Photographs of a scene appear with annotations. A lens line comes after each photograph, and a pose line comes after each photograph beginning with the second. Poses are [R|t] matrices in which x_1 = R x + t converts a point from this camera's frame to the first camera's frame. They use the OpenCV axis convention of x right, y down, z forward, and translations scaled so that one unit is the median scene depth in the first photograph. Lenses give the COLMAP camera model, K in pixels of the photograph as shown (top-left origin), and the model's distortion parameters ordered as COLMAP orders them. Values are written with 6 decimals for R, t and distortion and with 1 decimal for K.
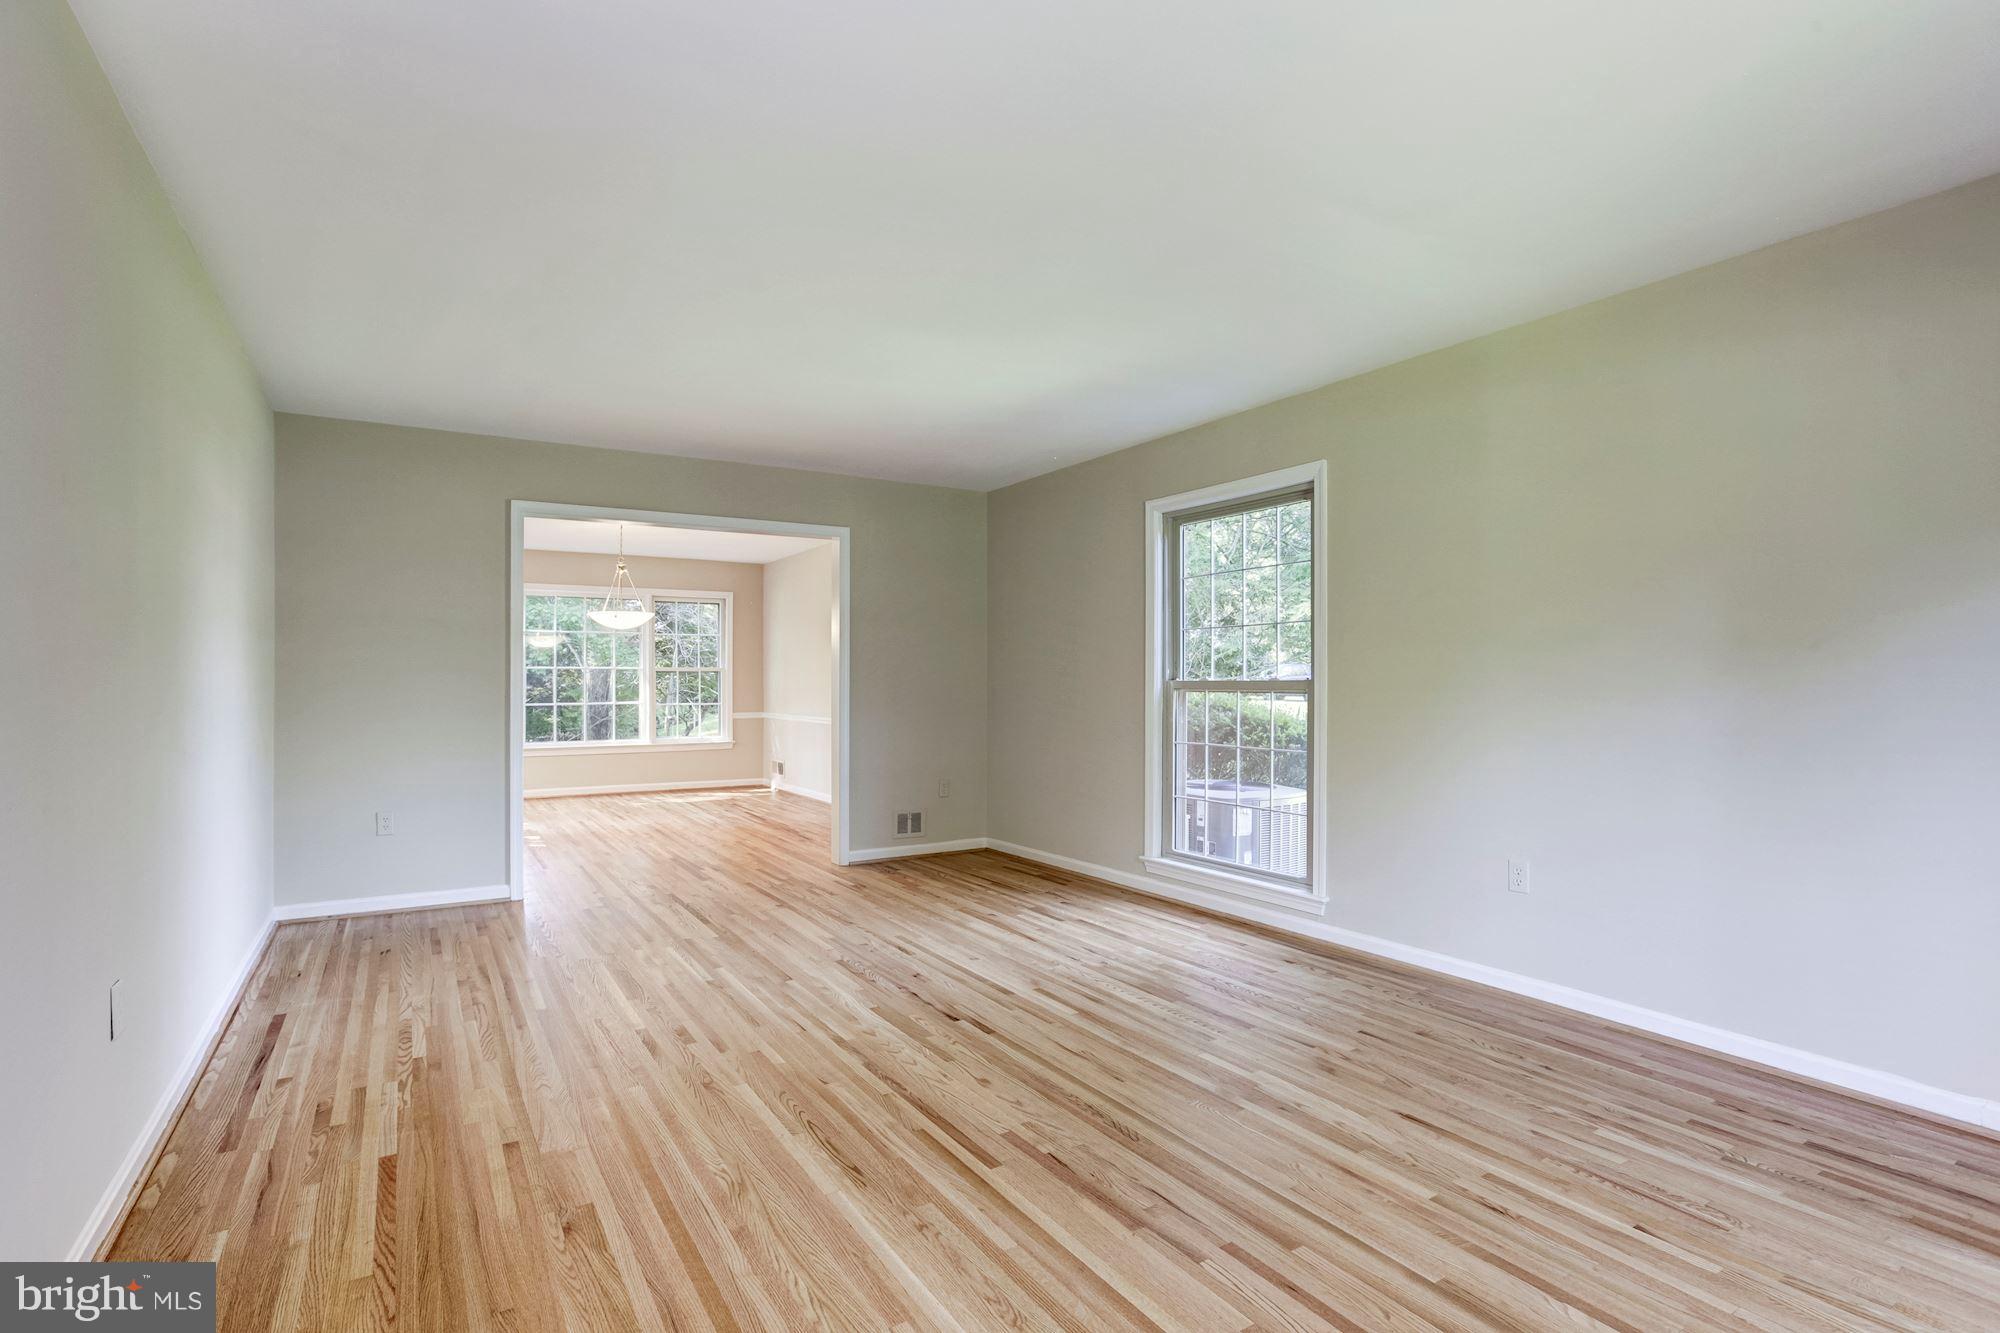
lens RADIAL K [[913.4, 0, 1000.1], [0, 913.4, 679.1], [0, 0, 1]] dist [-0.042736, 0.019553]
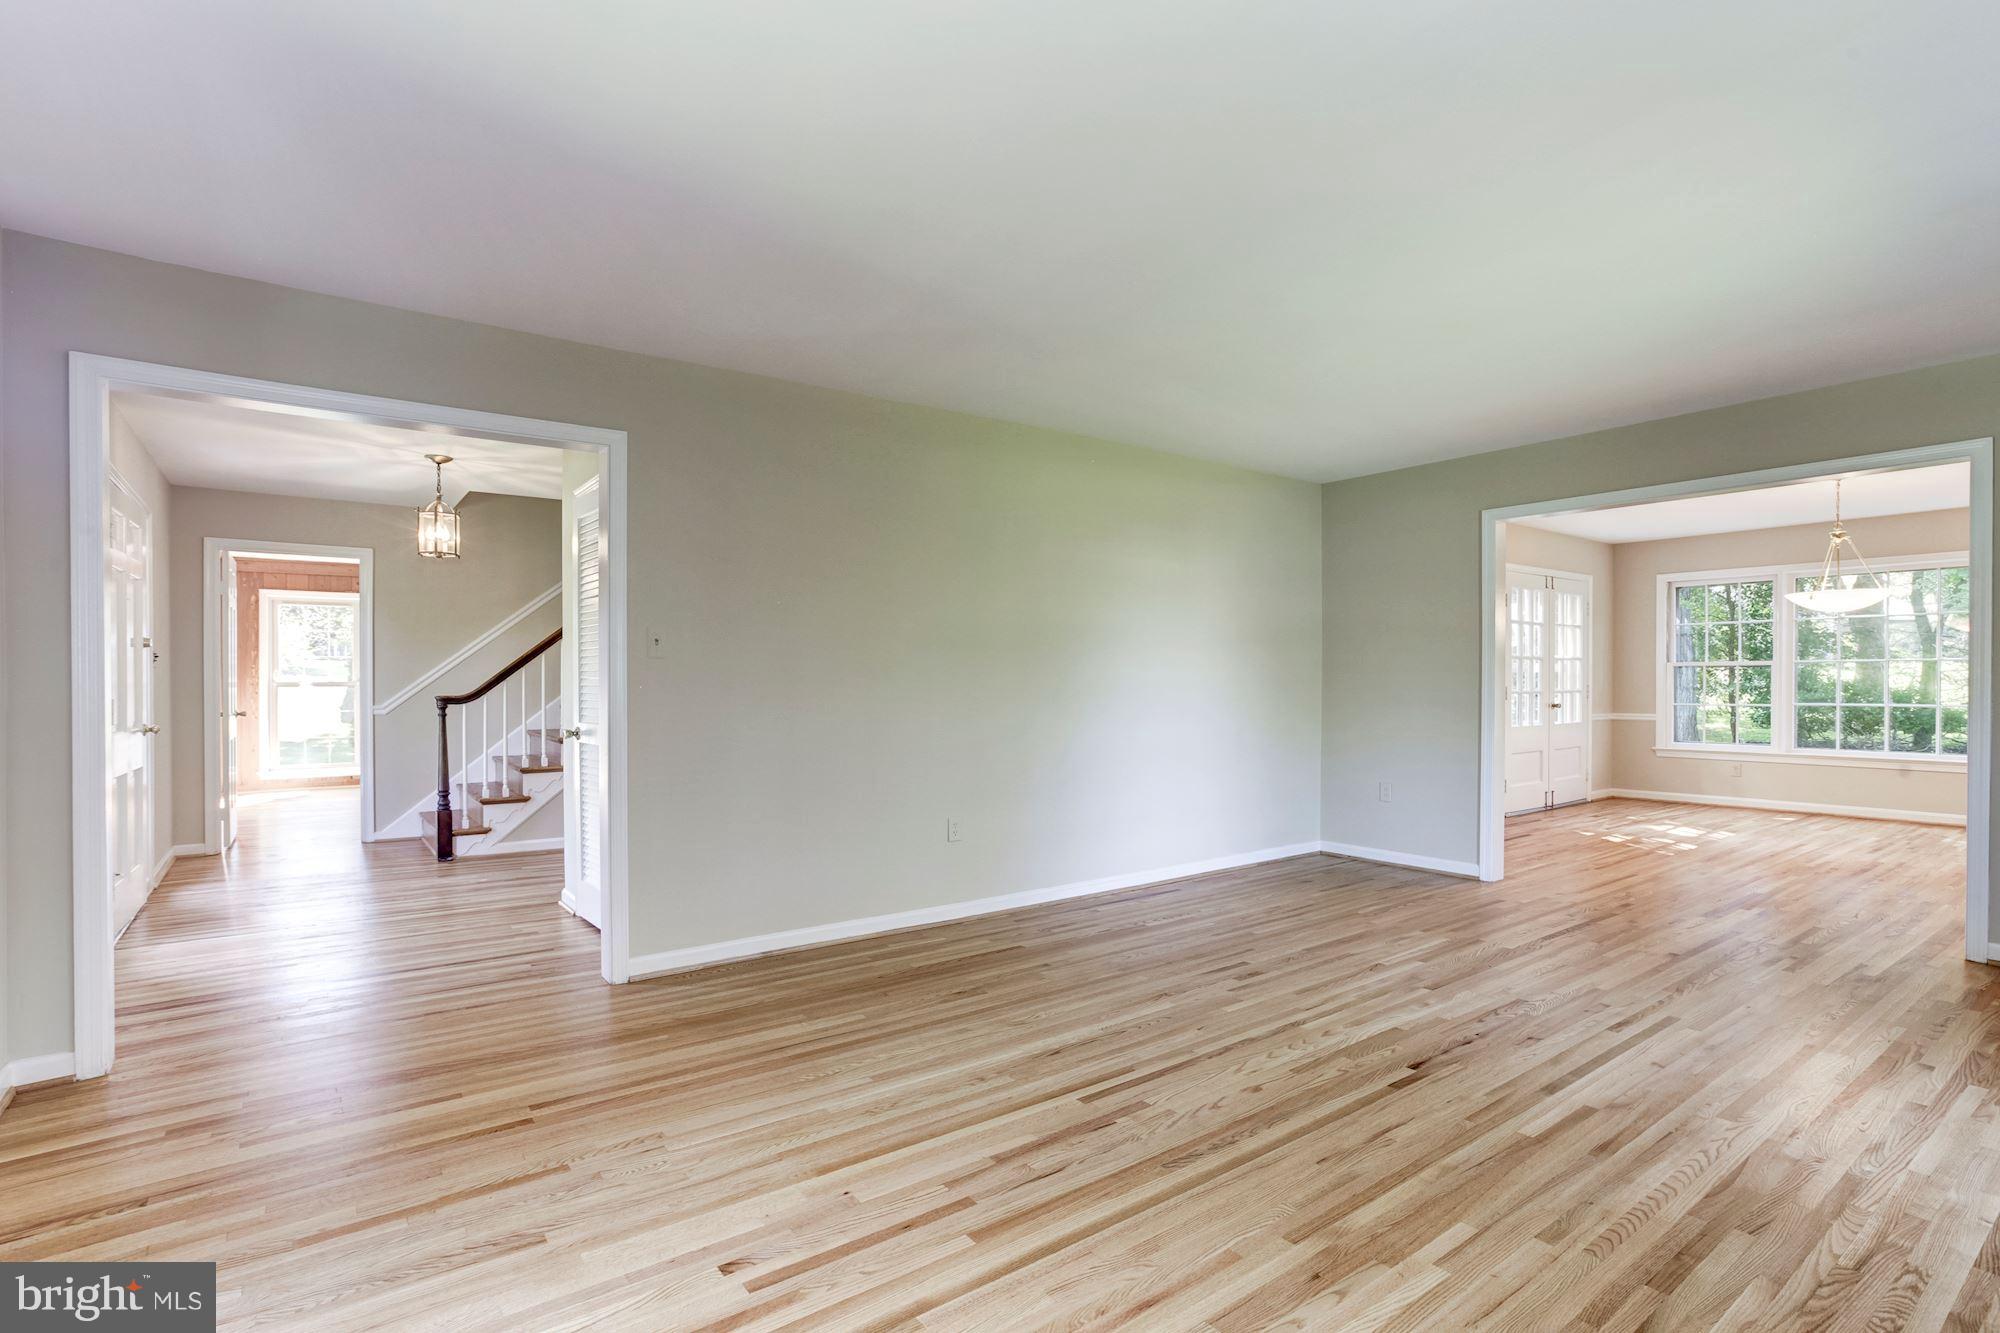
lens RADIAL K [[913.4, 0, 1000.1], [0, 913.4, 679.1], [0, 0, 1]] dist [-0.042736, 0.019553]
pose [[0.115199, -0.003726, -0.993335, 0.727347], [0.006386, 0.999975, -0.003011, 0.011427], [0.993322, -0.005996, 0.115220, 0.508898]]
